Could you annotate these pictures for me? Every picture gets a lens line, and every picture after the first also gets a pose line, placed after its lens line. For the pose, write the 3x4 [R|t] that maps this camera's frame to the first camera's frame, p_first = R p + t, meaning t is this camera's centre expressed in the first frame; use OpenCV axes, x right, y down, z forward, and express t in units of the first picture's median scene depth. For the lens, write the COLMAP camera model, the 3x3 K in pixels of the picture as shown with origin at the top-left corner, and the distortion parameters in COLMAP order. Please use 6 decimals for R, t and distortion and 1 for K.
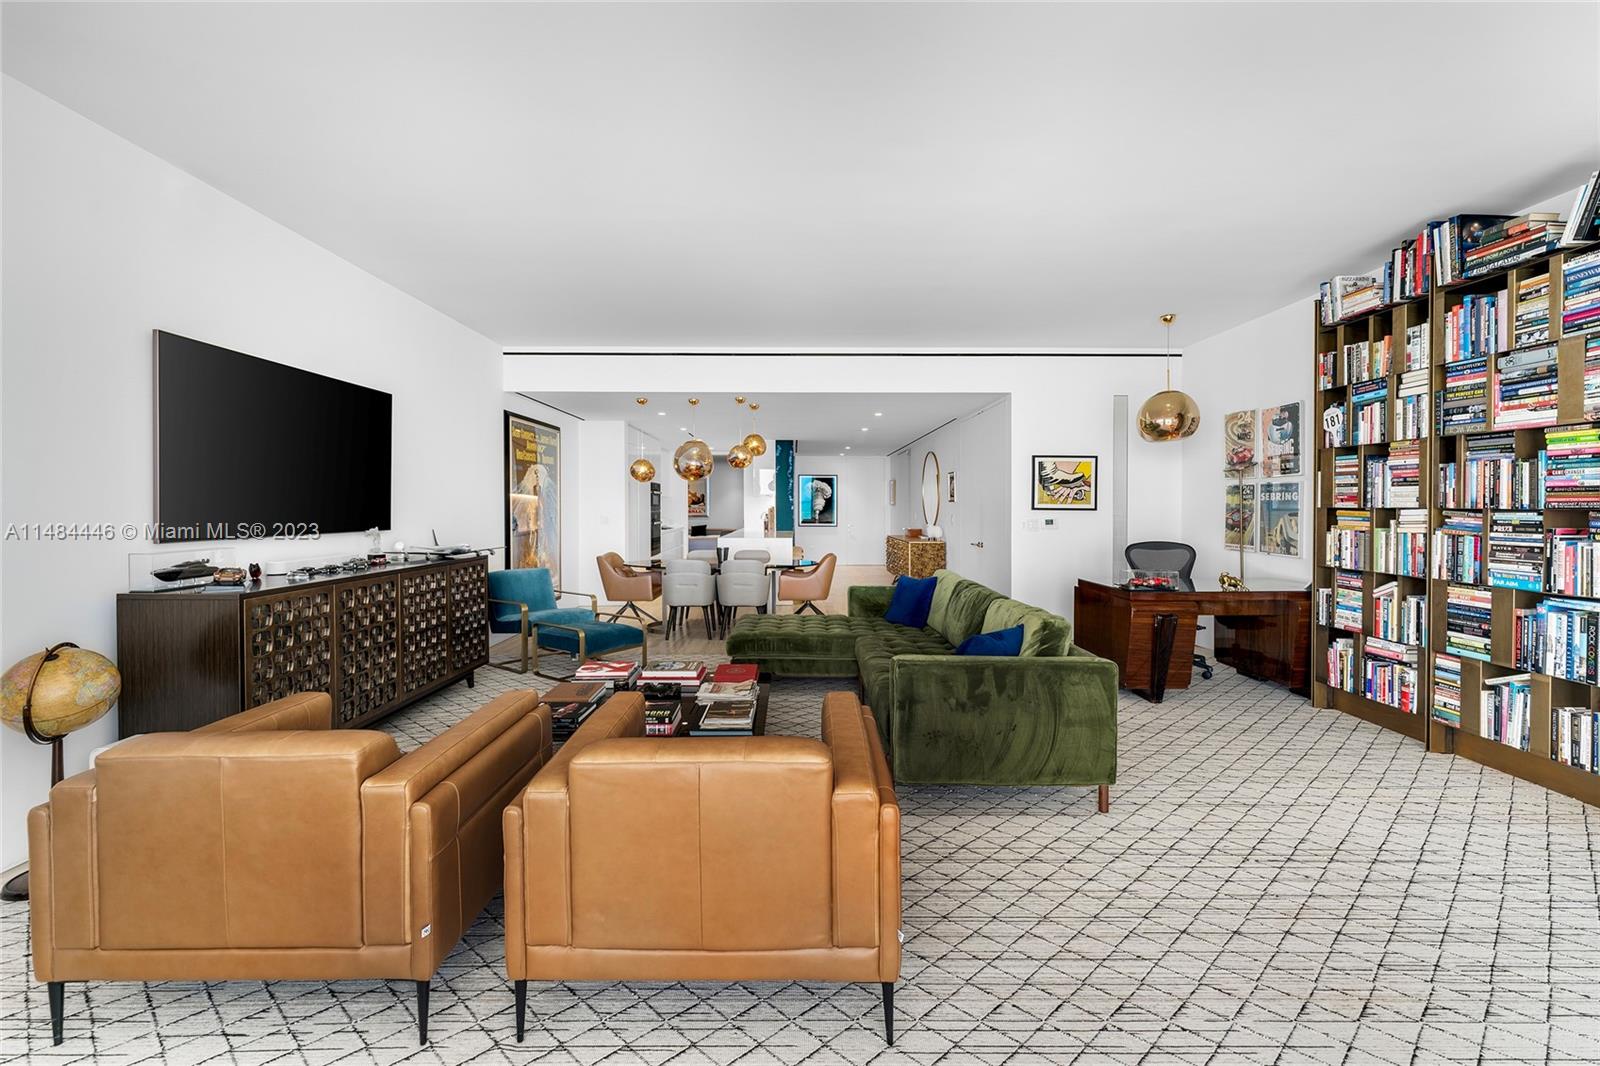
lens RADIAL K [[642.2, 0, 775.4], [0, 642.2, 503.6], [0, 0, 1]] dist [-0.000596, 0.000203]
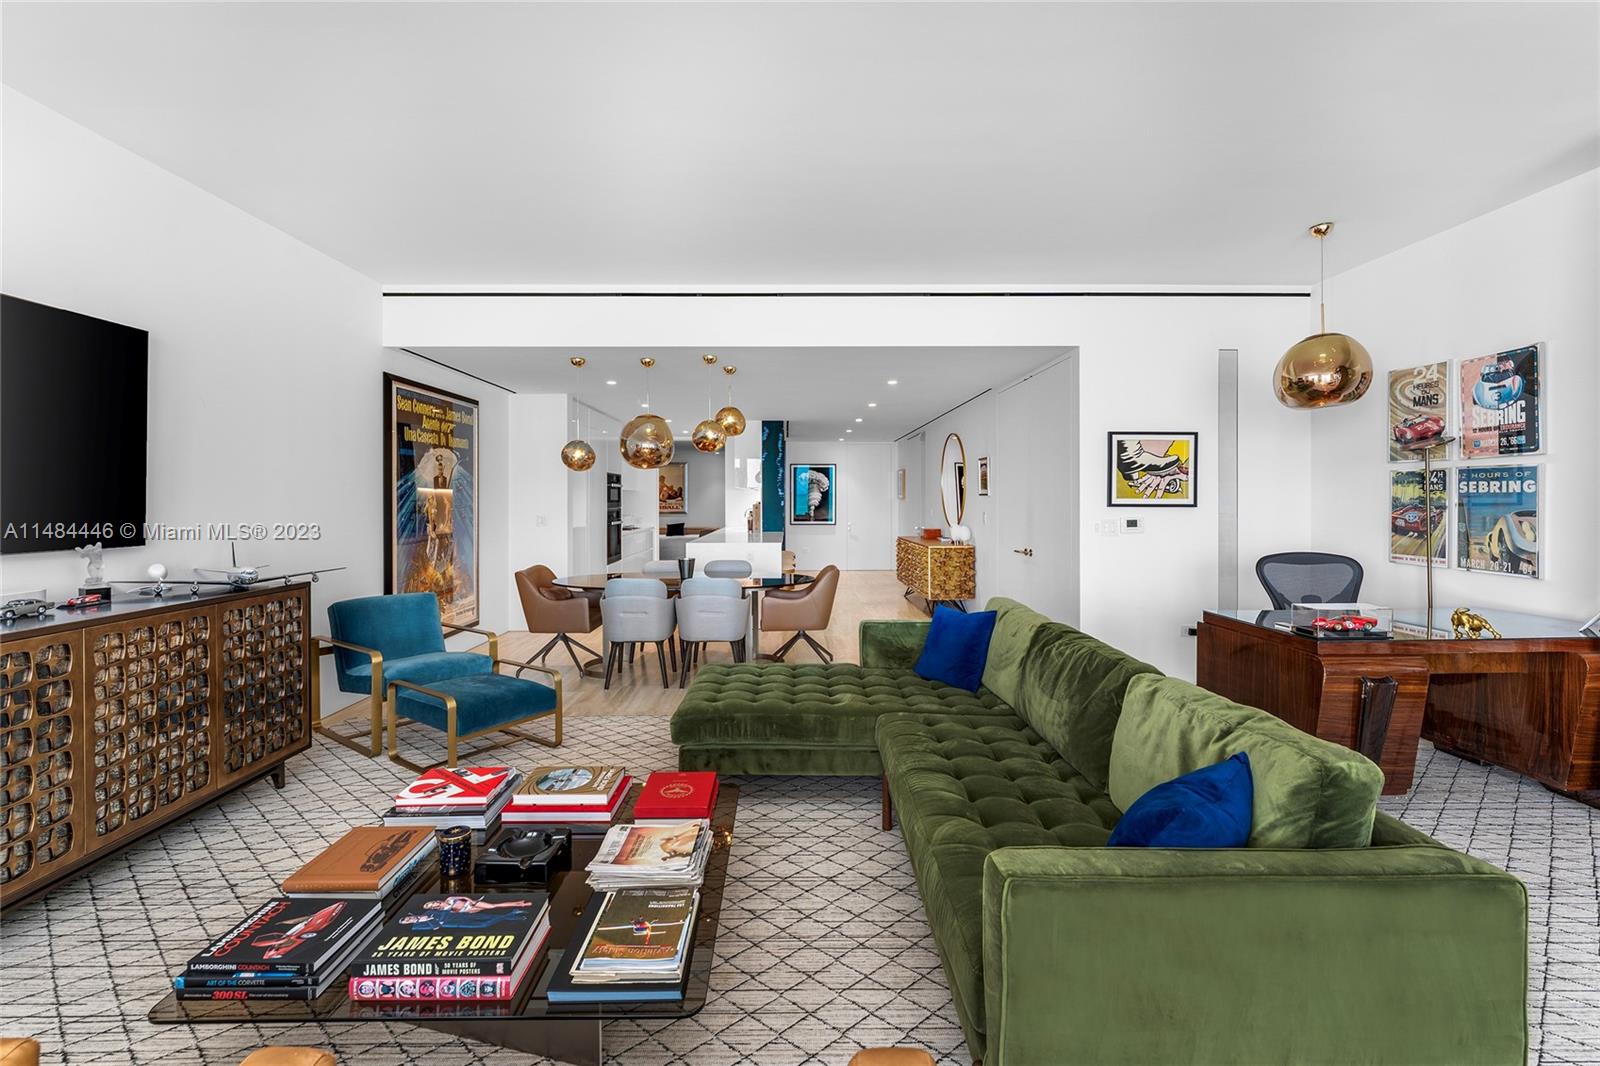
lens RADIAL K [[685.5, 0, 779.4], [0, 685.5, 501.8], [0, 0, 1]] dist [-0.002887, -0.000083]
pose [[0.999842, -0.004542, 0.017197, 0.017630], [0.004412, 0.999961, 0.007587, -0.004404], [-0.017231, -0.007510, 0.999823, 0.300395]]
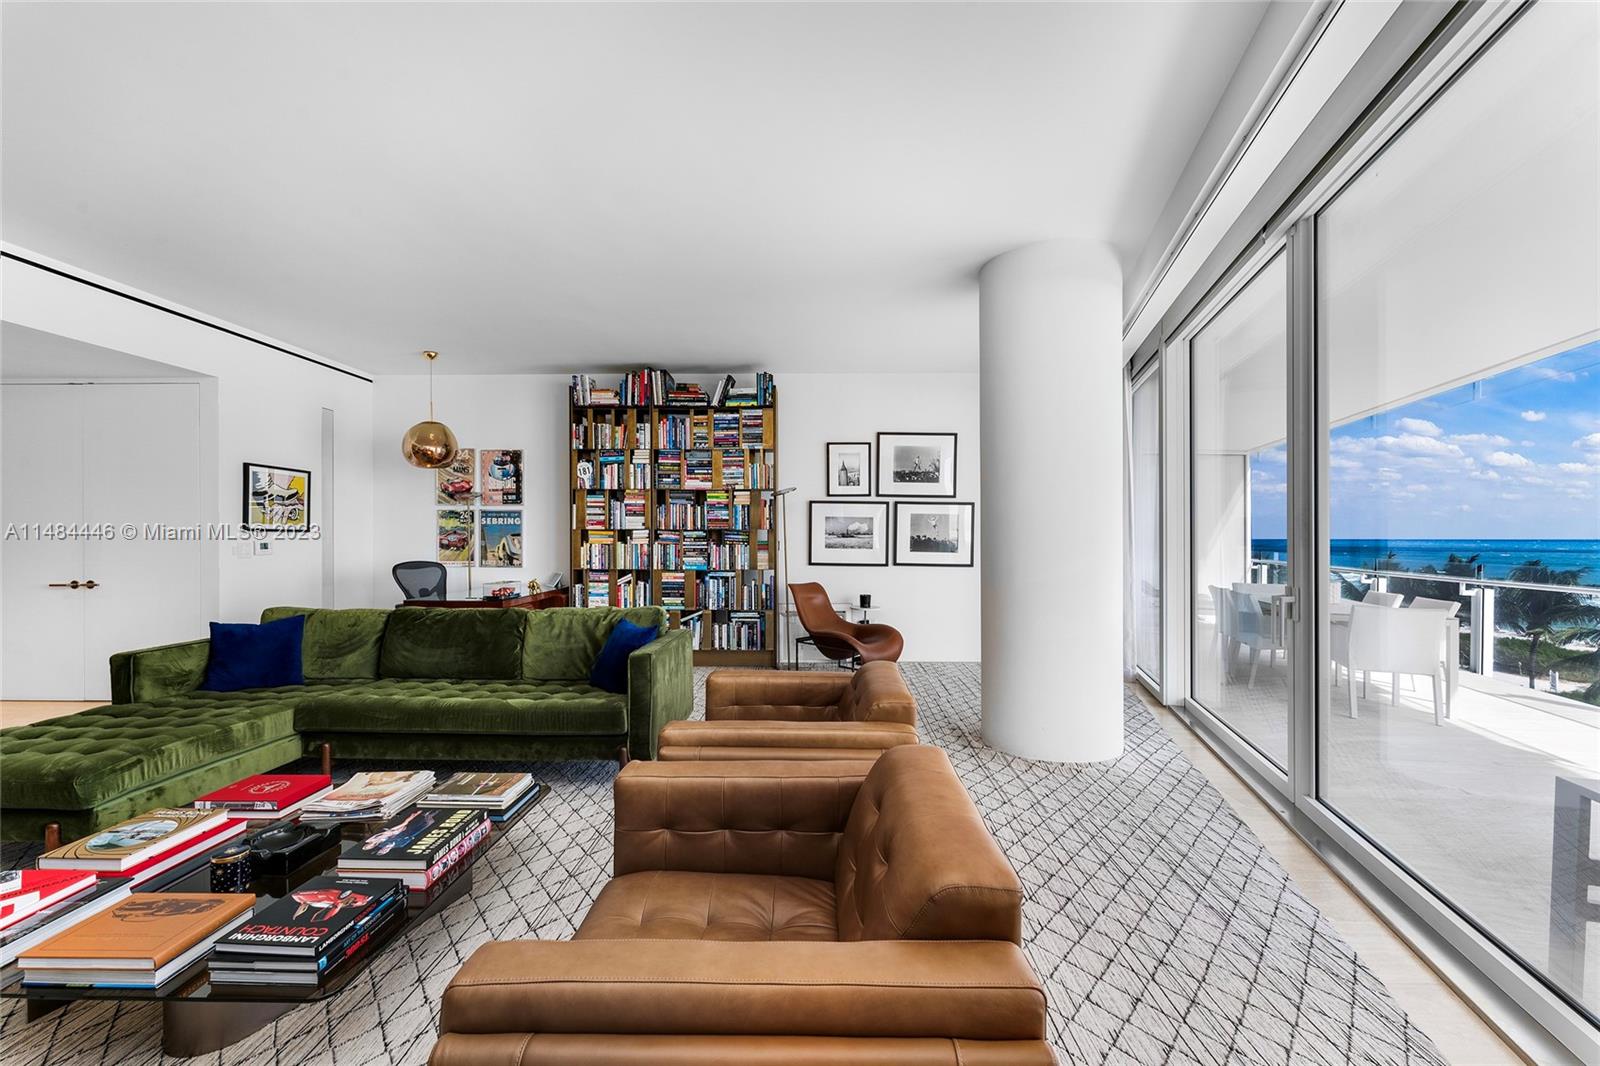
lens RADIAL K [[652.1, 0, 807.5], [0, 652.1, 526.3], [0, 0, 1]] dist [0.001110, 0.000125]
pose [[0.010321, 0.015475, 0.999827, -0.524479], [-0.005730, 0.999865, -0.015417, 0.016145], [-0.999930, -0.005570, 0.010408, 0.383998]]
